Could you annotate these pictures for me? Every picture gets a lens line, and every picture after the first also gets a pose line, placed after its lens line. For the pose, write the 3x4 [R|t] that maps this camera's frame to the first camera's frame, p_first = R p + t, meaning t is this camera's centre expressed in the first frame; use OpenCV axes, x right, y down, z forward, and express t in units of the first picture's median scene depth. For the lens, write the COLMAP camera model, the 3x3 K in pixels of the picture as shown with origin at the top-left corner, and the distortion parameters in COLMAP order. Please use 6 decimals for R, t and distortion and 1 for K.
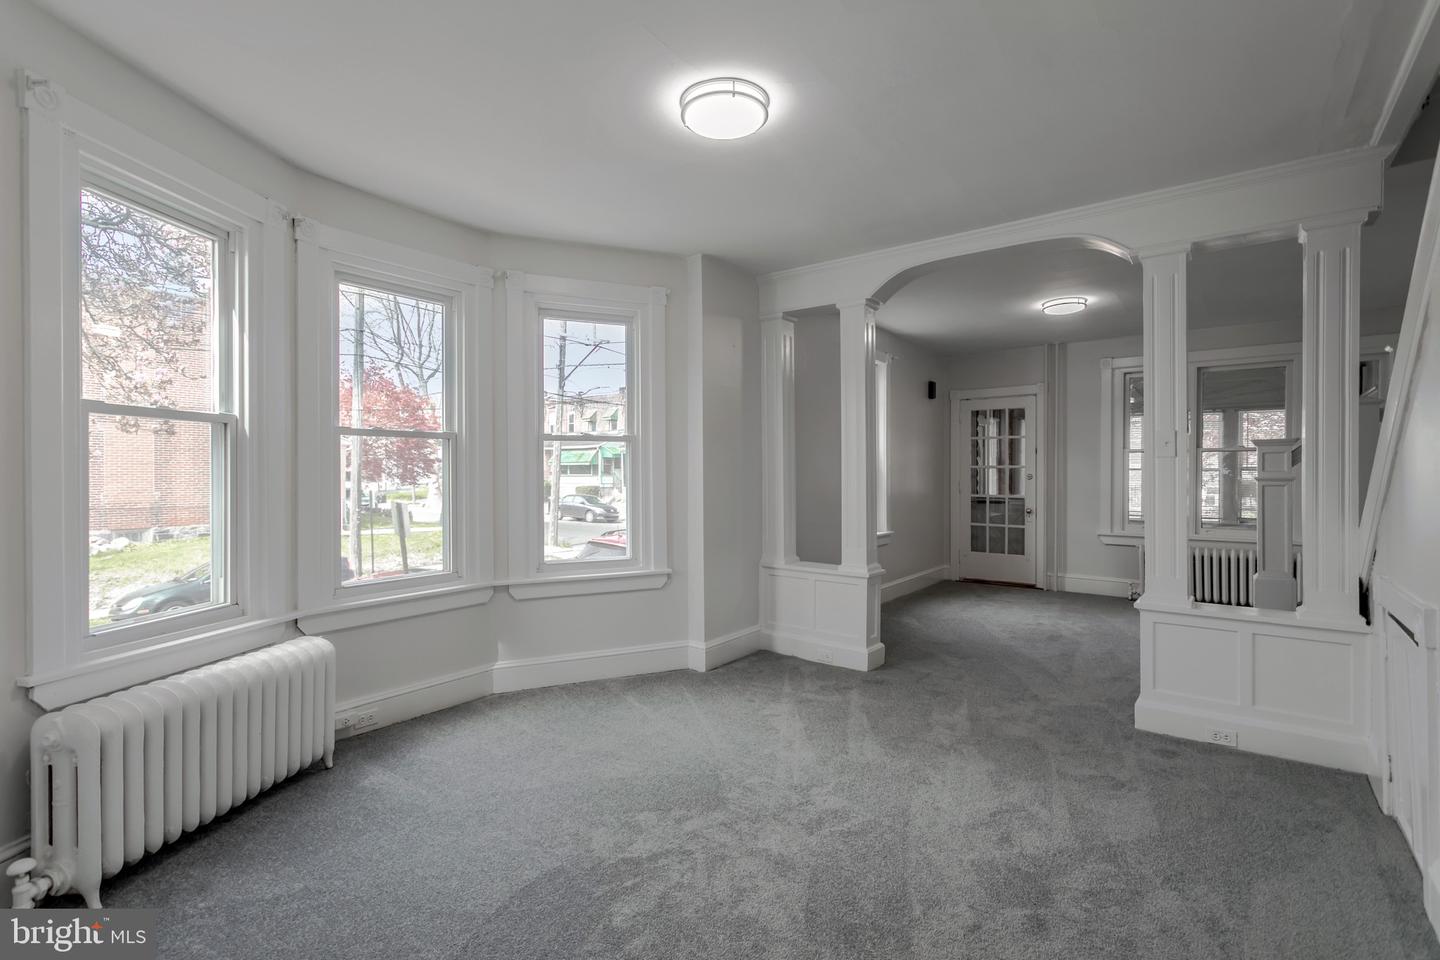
lens RADIAL K [[686.5, 0, 707.5], [0, 686.5, 483.1], [0, 0, 1]] dist [-0.002850, -0.000726]
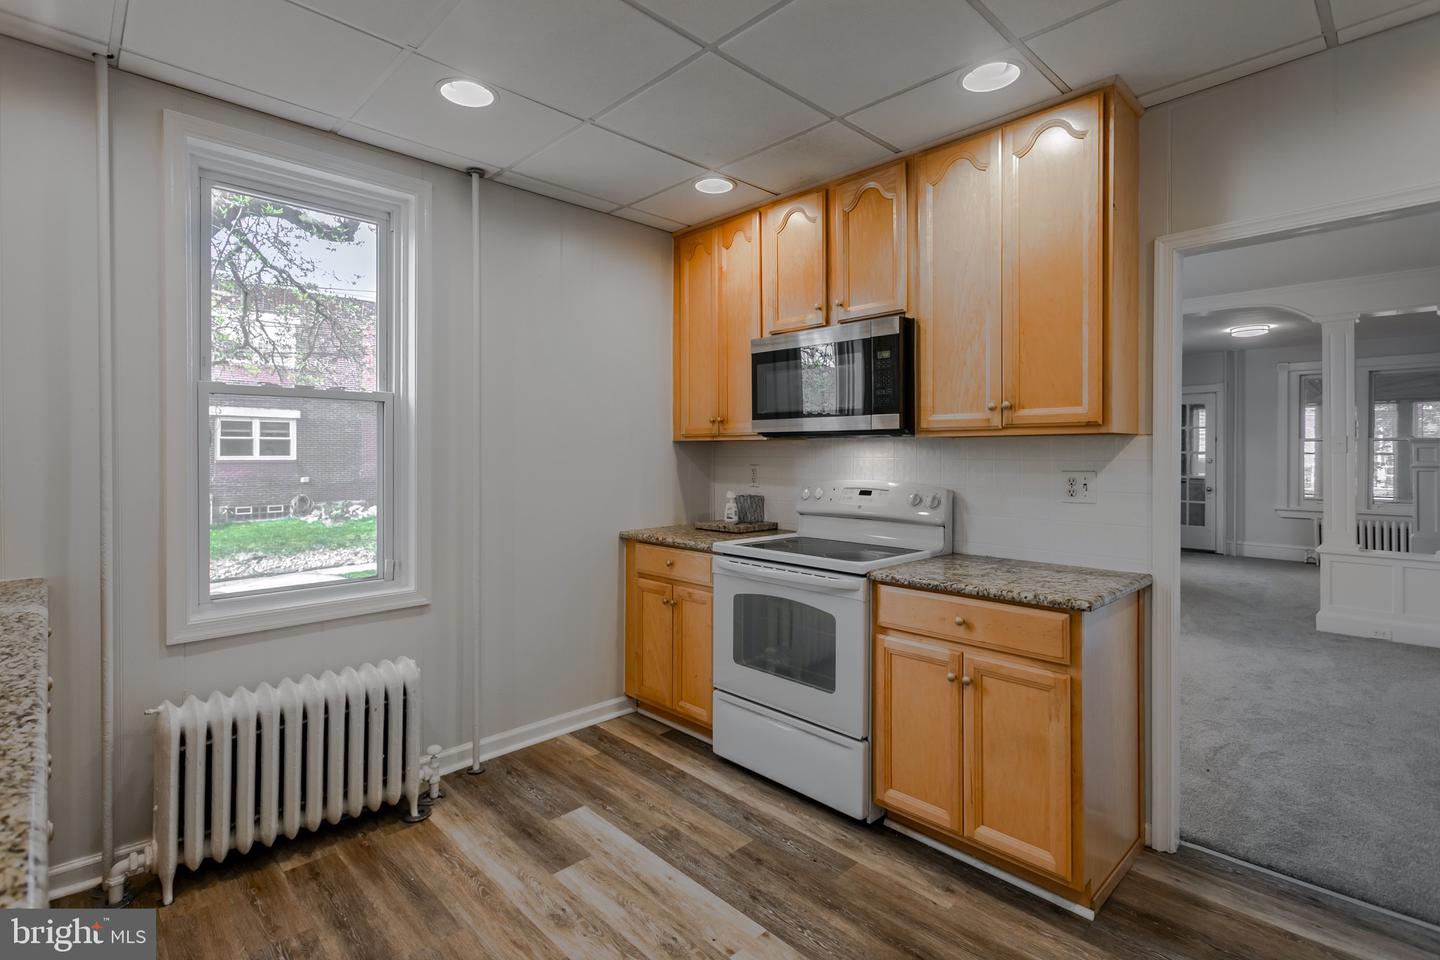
lens RADIAL K [[686.5, 0, 690.5], [0, 686.5, 453.3], [0, 0, 1]] dist [-0.002850, -0.000726]
pose [[0.985845, 0.004674, -0.167593, -0.361675], [-0.005834, 0.999962, -0.006433, -0.014413], [0.167557, 0.007320, 0.985835, -0.536996]]
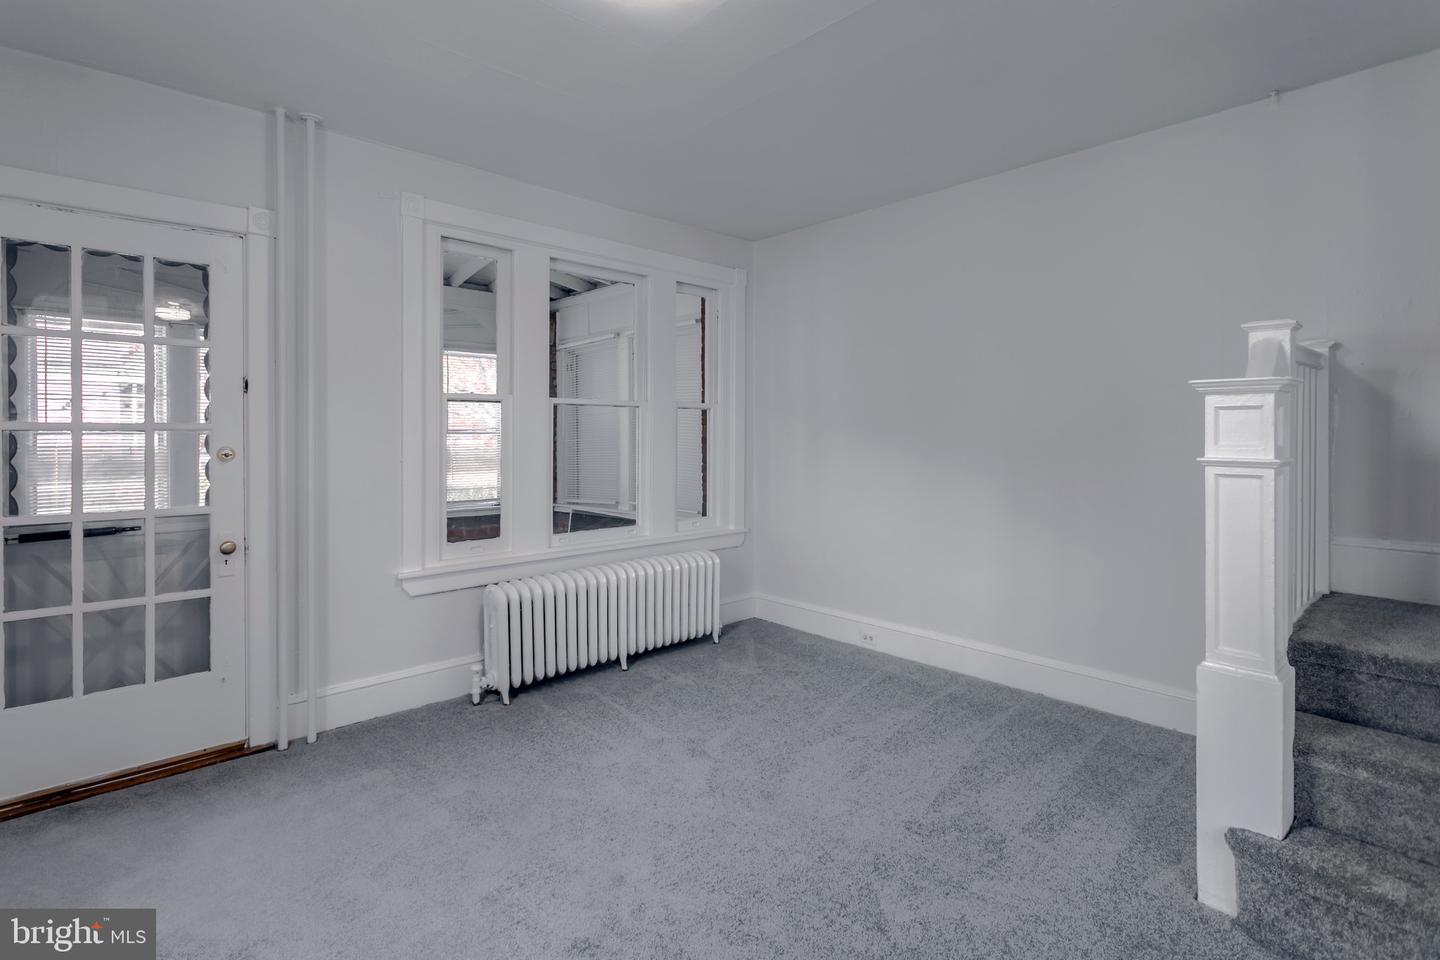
lens RADIAL K [[686.5, 0, 740.4], [0, 686.5, 436.0], [0, 0, 1]] dist [-0.002850, -0.000726]
pose [[0.146010, -0.002753, 0.989279, 0.231554], [0.013498, 0.999909, 0.000791, -0.024632], [-0.989191, 0.013238, 0.146034, 1.067935]]
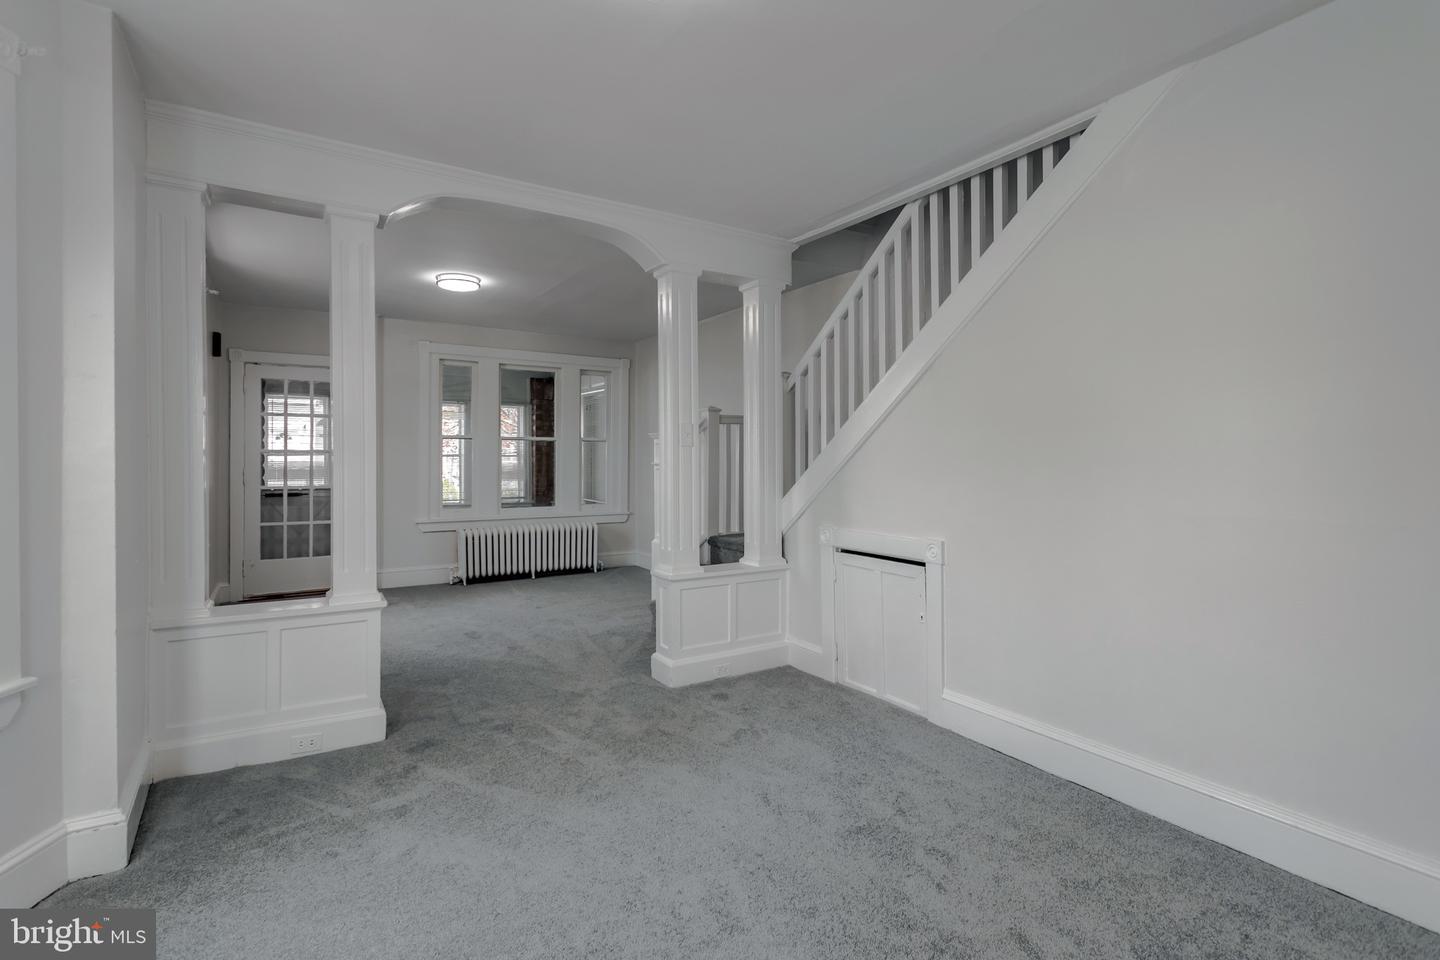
lens RADIAL K [[686.5, 0, 752.6], [0, 686.5, 459.7], [0, 0, 1]] dist [-0.002850, -0.000726]
pose [[0.314118, 0.000954, 0.949384, -0.293554], [0.011110, 0.999927, -0.004681, -0.006481], [-0.949319, 0.012018, 0.314084, 0.379670]]
